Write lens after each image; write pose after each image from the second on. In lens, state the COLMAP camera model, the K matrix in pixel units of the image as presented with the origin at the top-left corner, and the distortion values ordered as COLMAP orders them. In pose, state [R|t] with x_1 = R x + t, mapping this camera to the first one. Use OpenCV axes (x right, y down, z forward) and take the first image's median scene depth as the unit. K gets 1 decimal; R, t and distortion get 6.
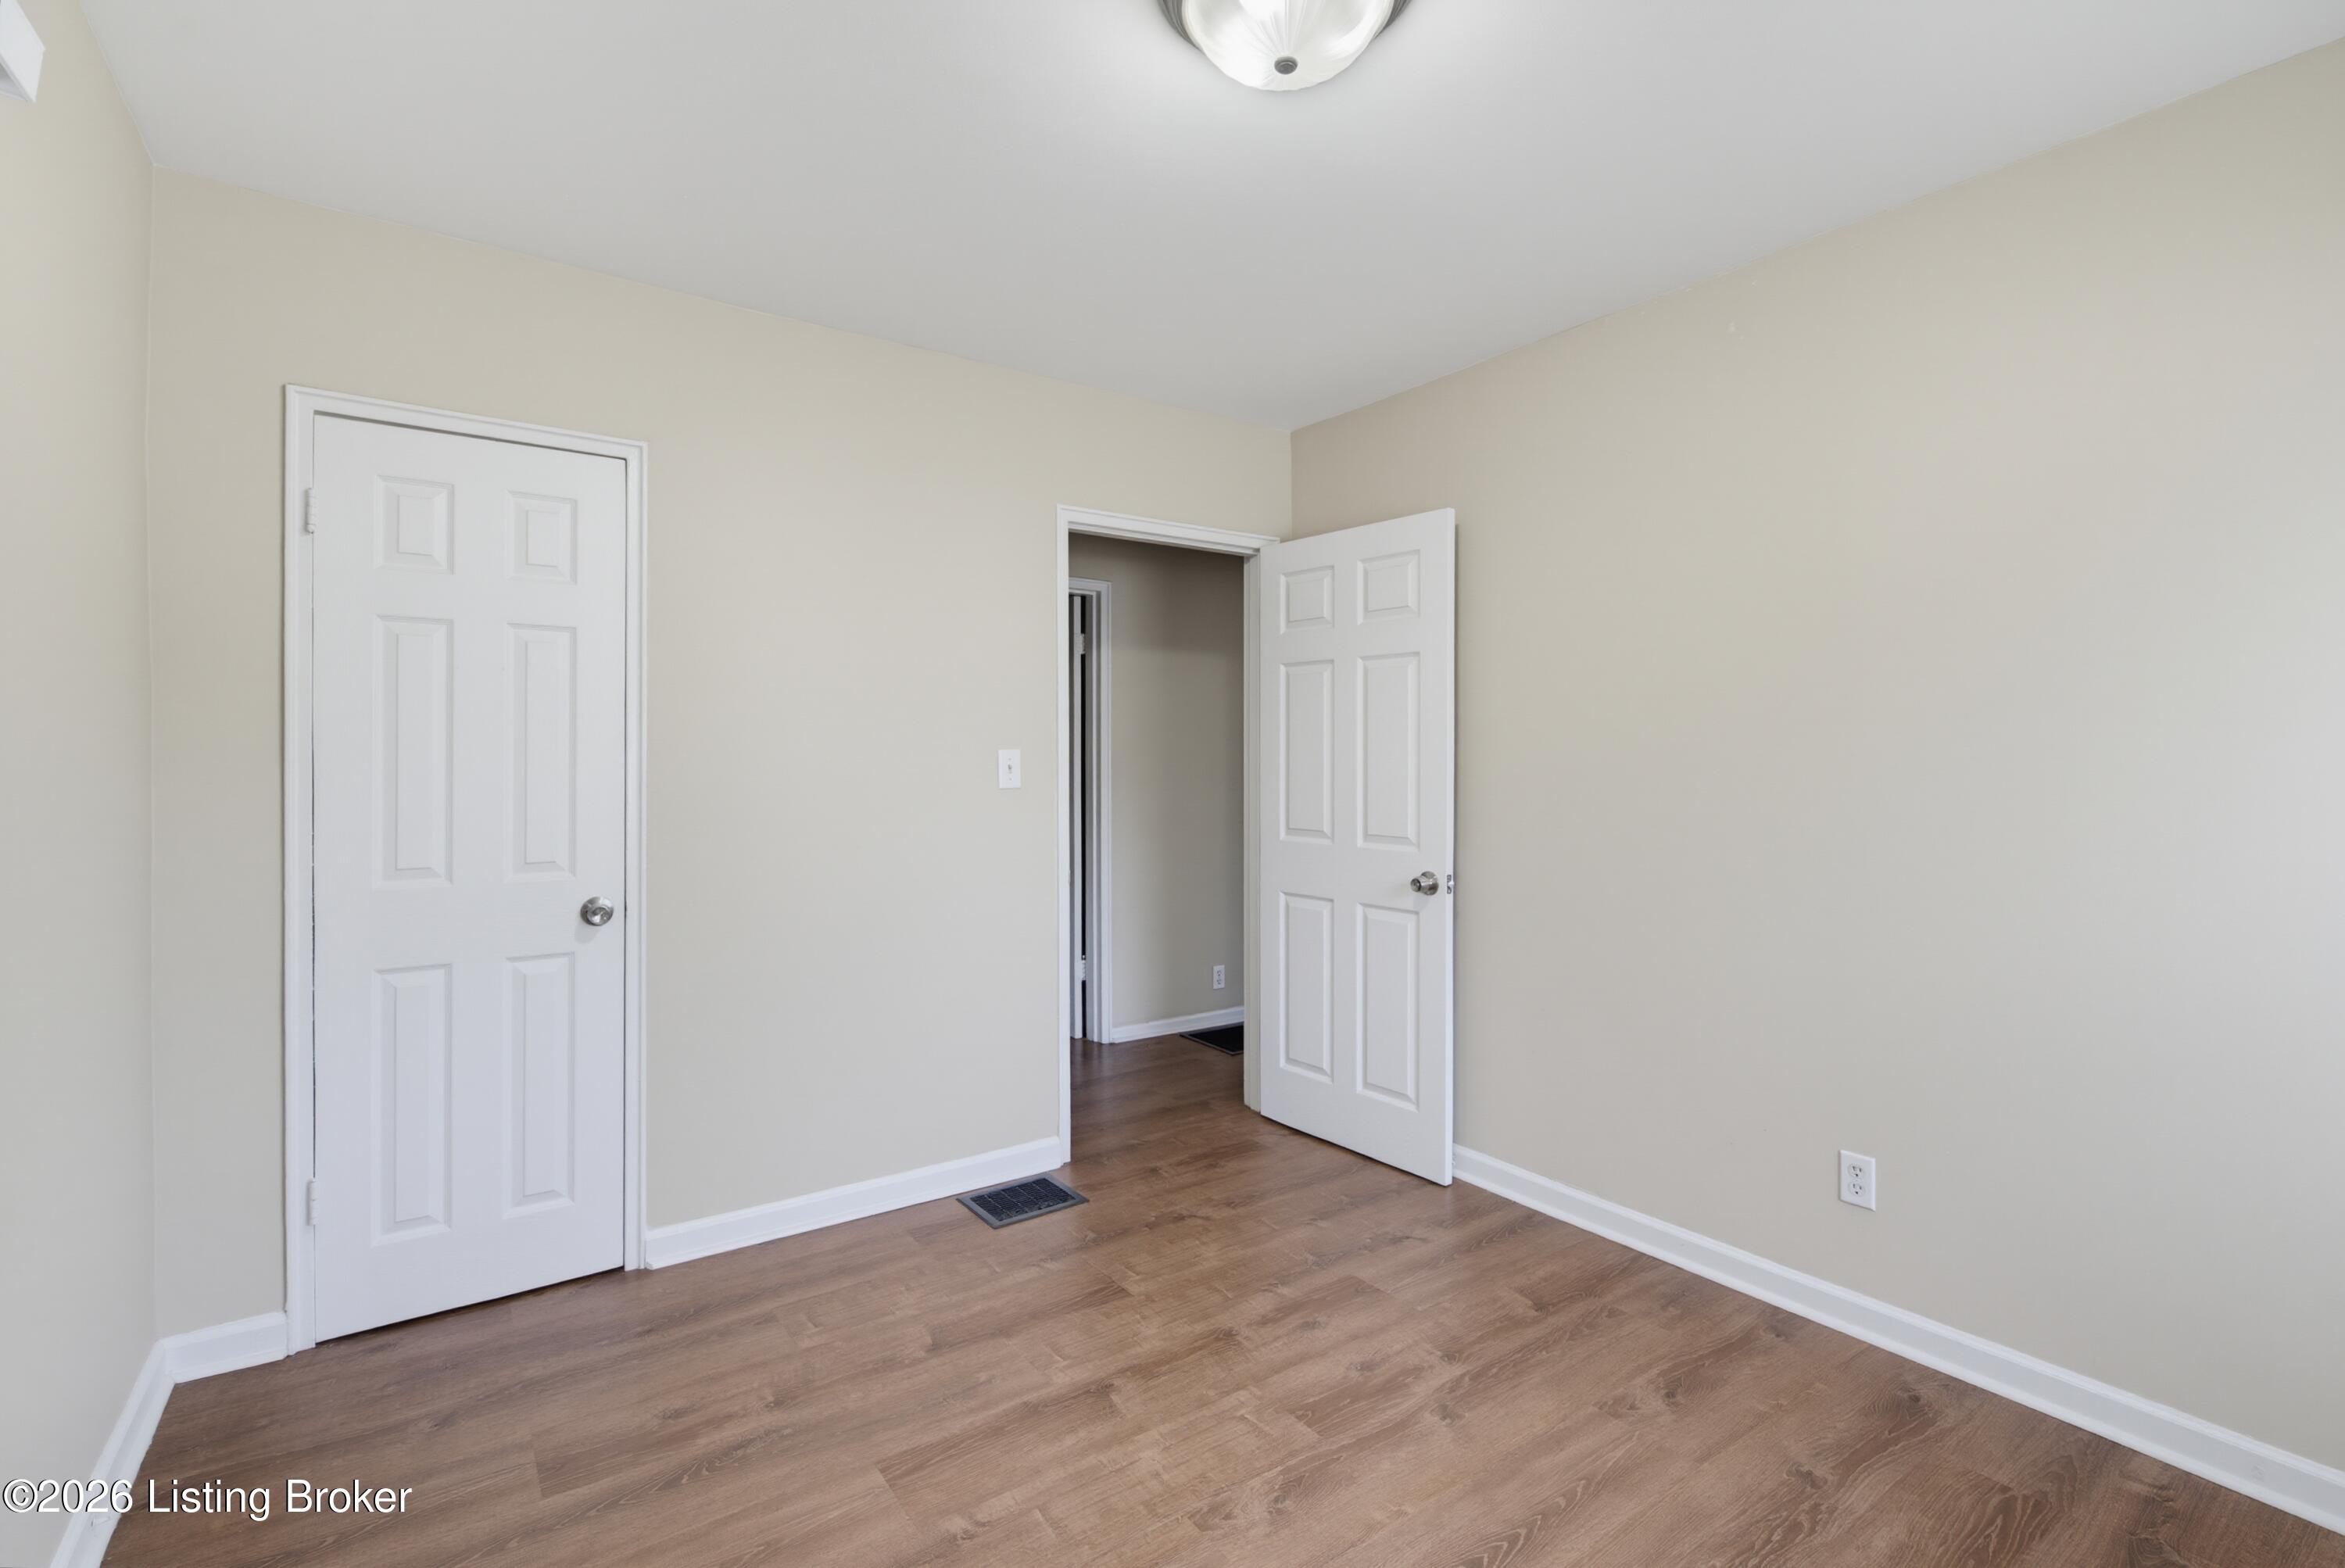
lens RADIAL K [[1064.1, 0, 1172.0], [0, 1064.1, 754.0], [0, 0, 1]] dist [-0.001137, -0.000018]
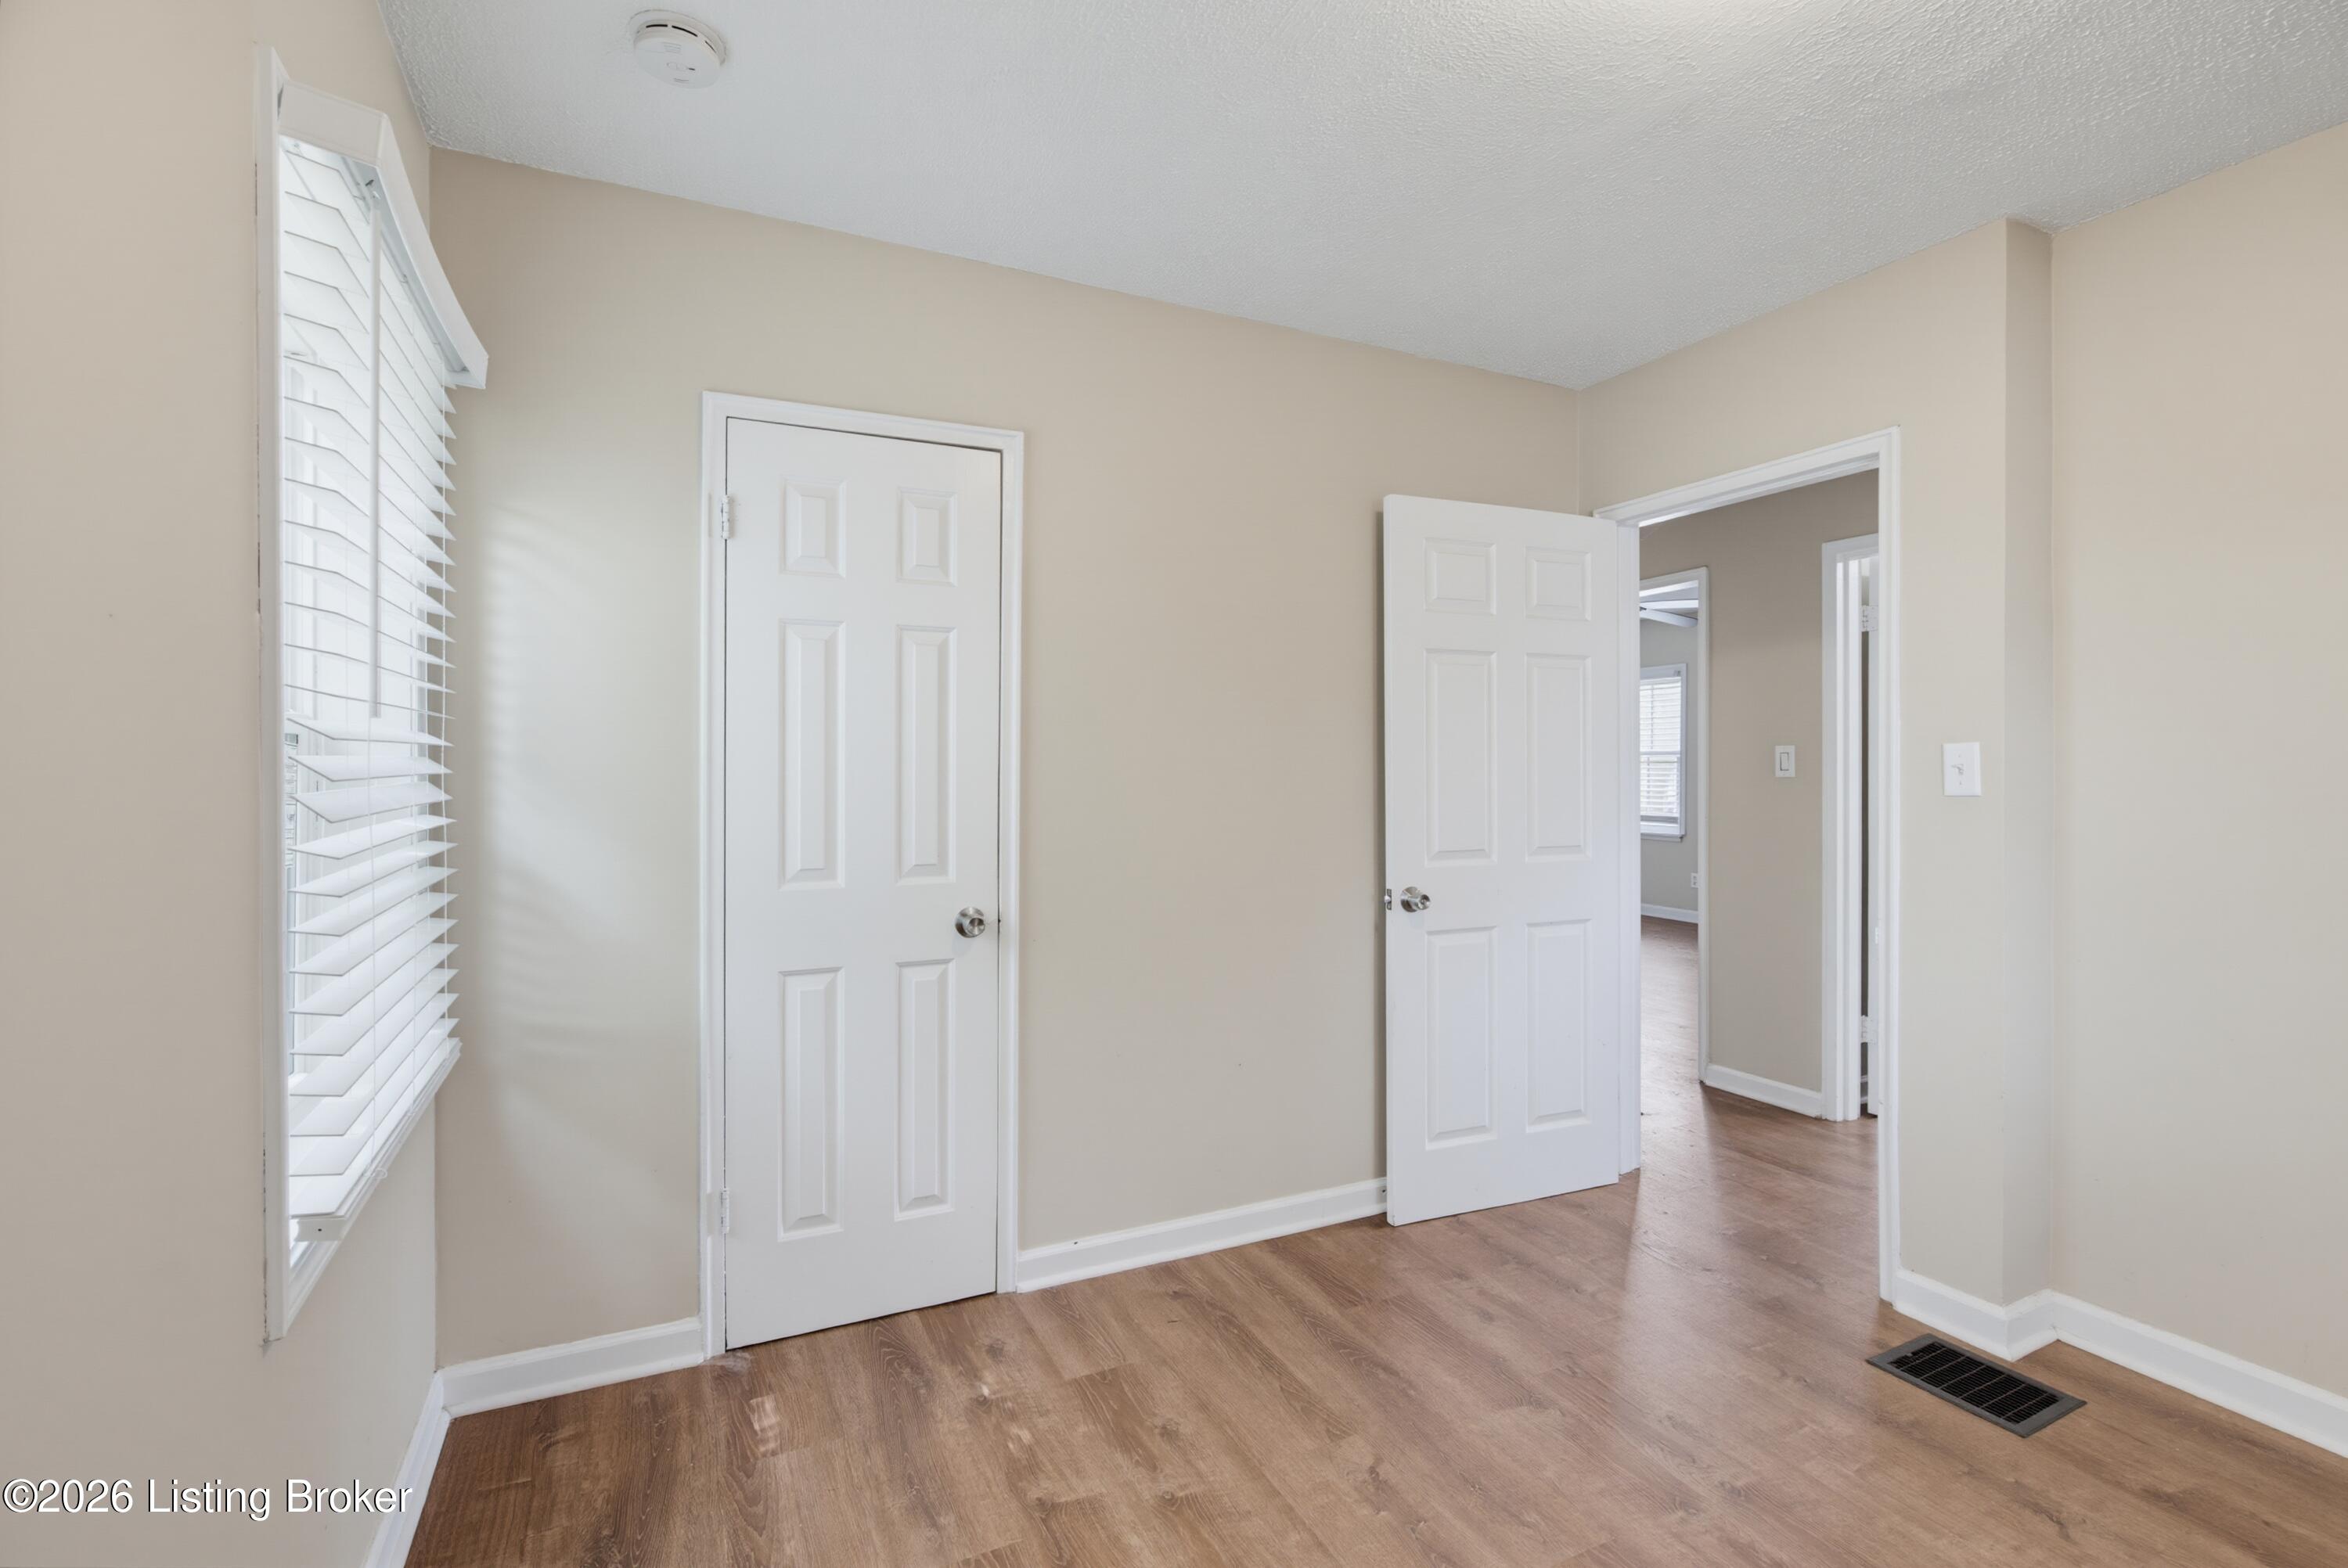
lens RADIAL K [[1065.3, 0, 1173.5], [0, 1065.3, 754.0], [0, 0, 1]] dist [-0.001137, -0.000018]
pose [[0.986725, -0.009620, -0.162113, -0.200145], [0.009016, 0.999949, -0.004458, 0.000903], [0.162147, 0.002938, 0.986762, 0.072197]]
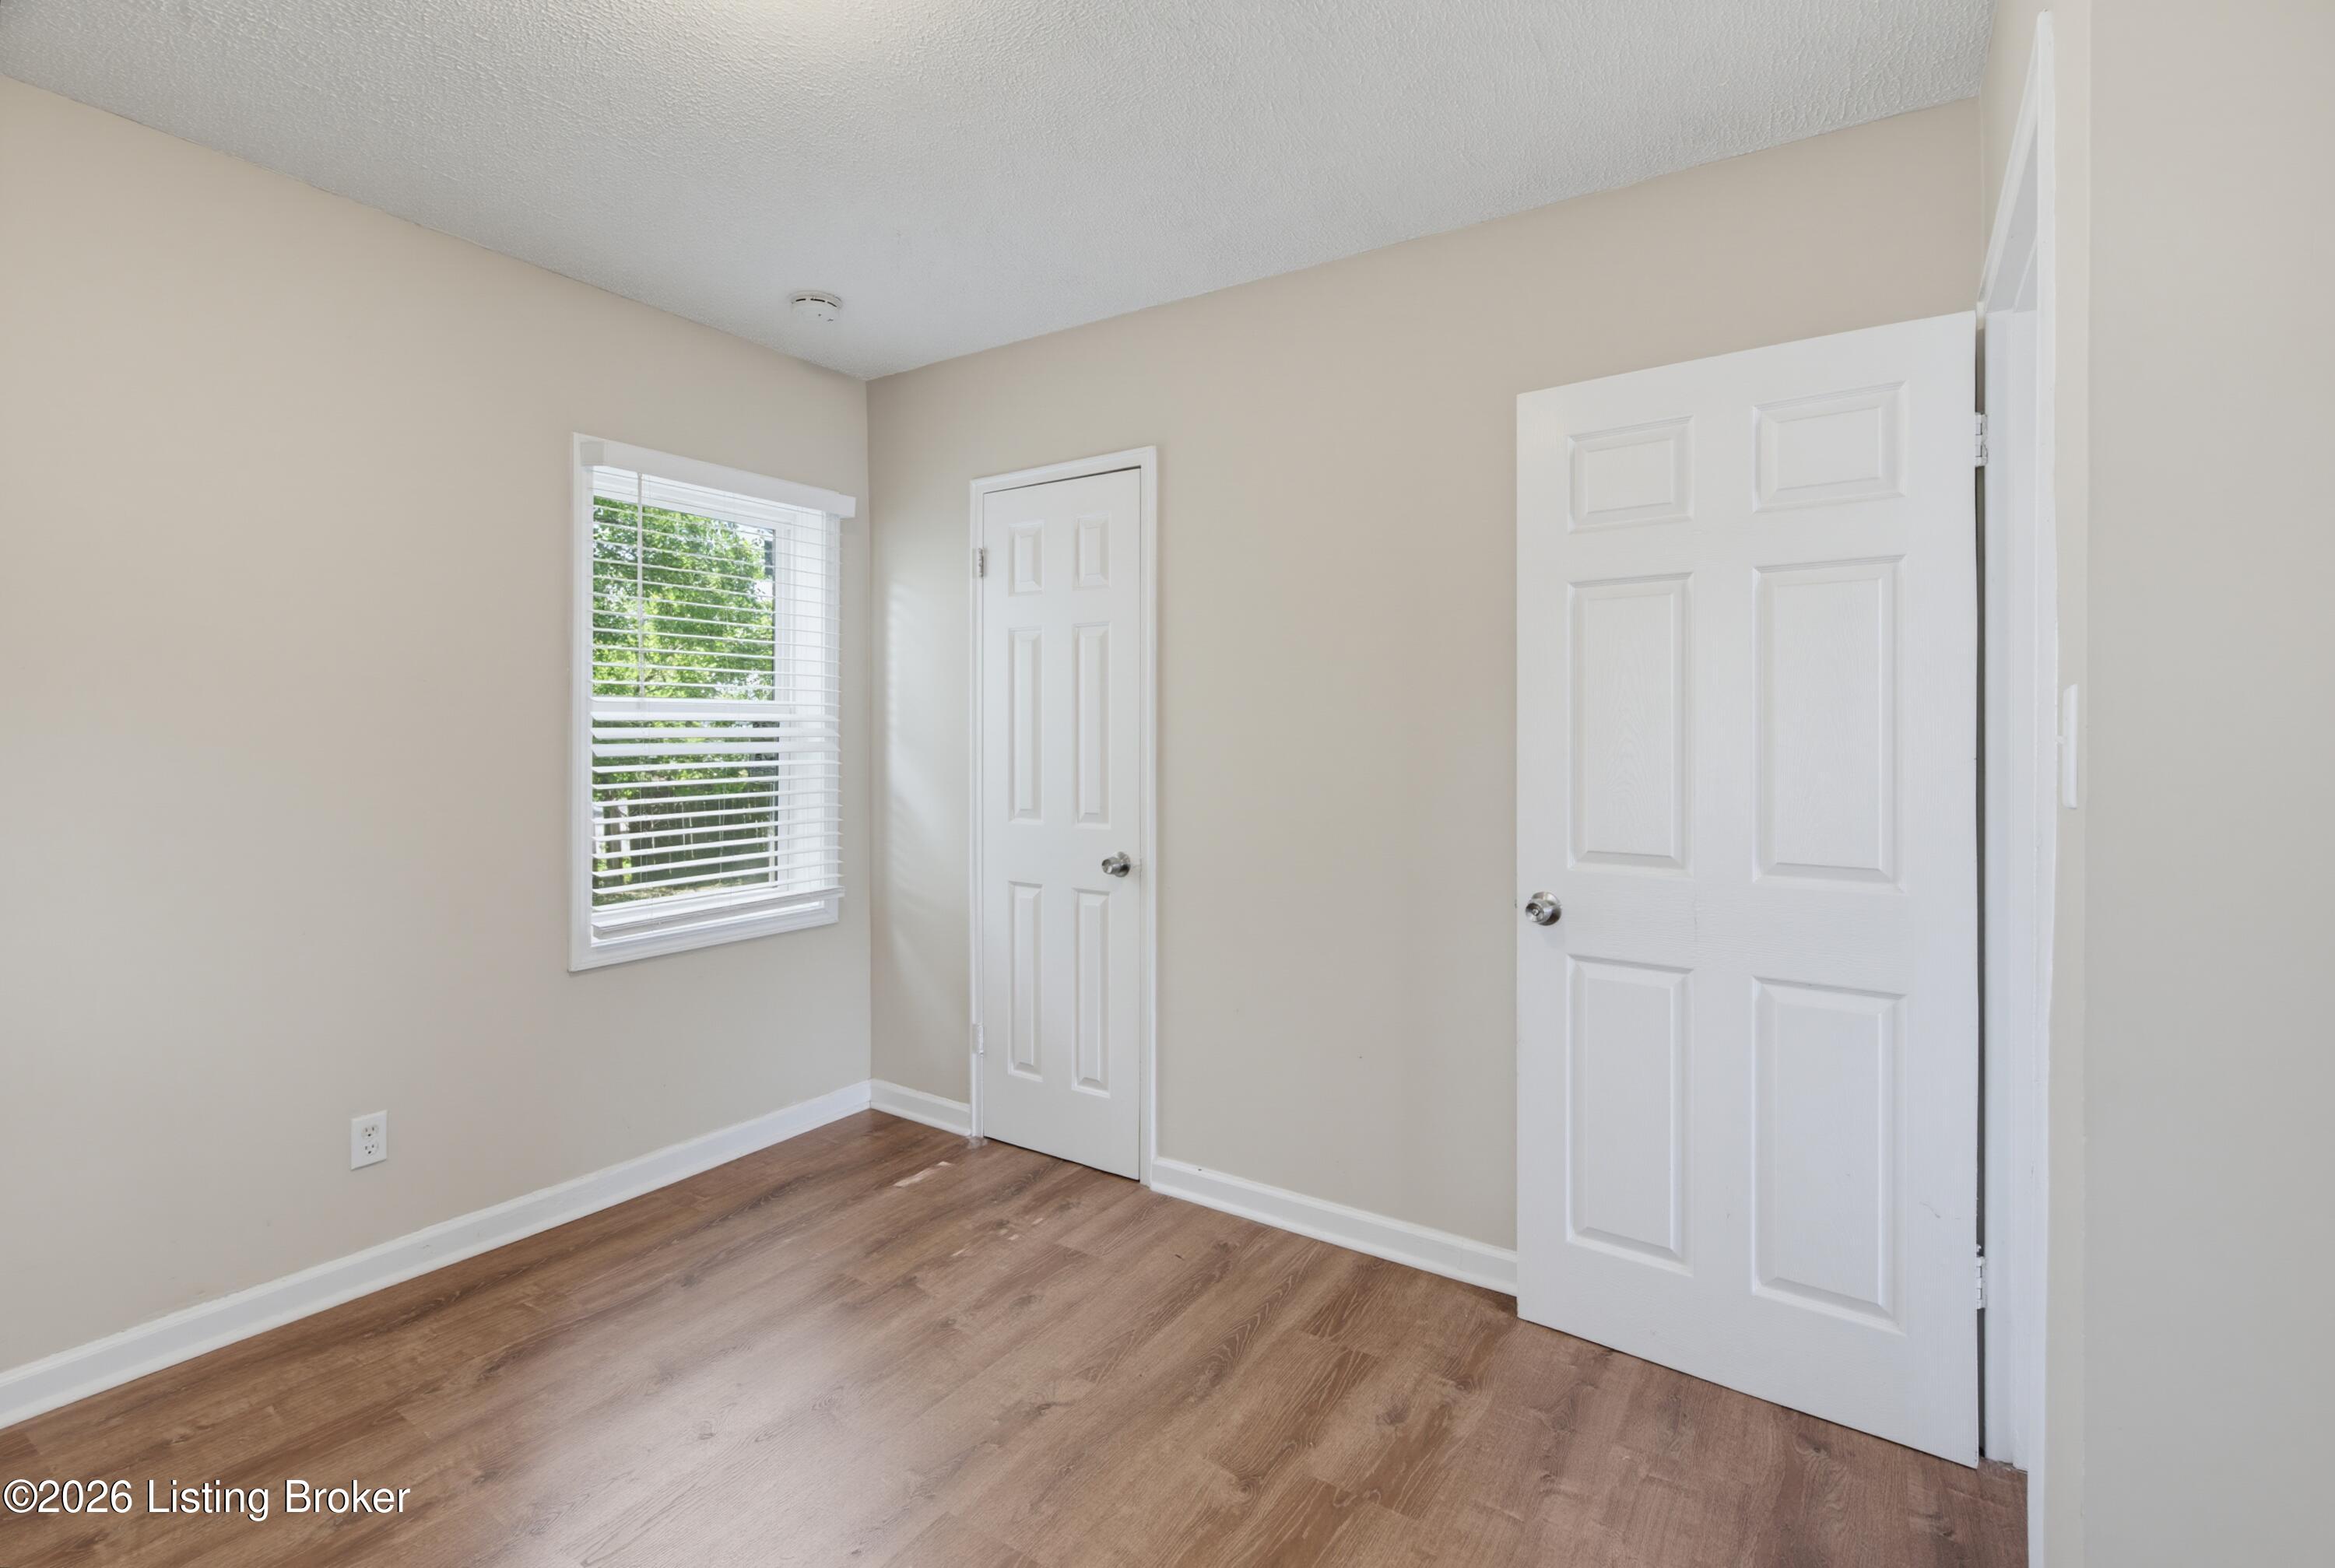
lens RADIAL K [[1076.8, 0, 1169.4], [0, 1076.8, 727.6], [0, 0, 1]] dist [0.001696, -0.000234]
pose [[0.363587, -0.013788, -0.931458, 0.589443], [0.003542, 0.999904, -0.013418, 0.014771], [0.931554, 0.001580, 0.363601, 0.625593]]
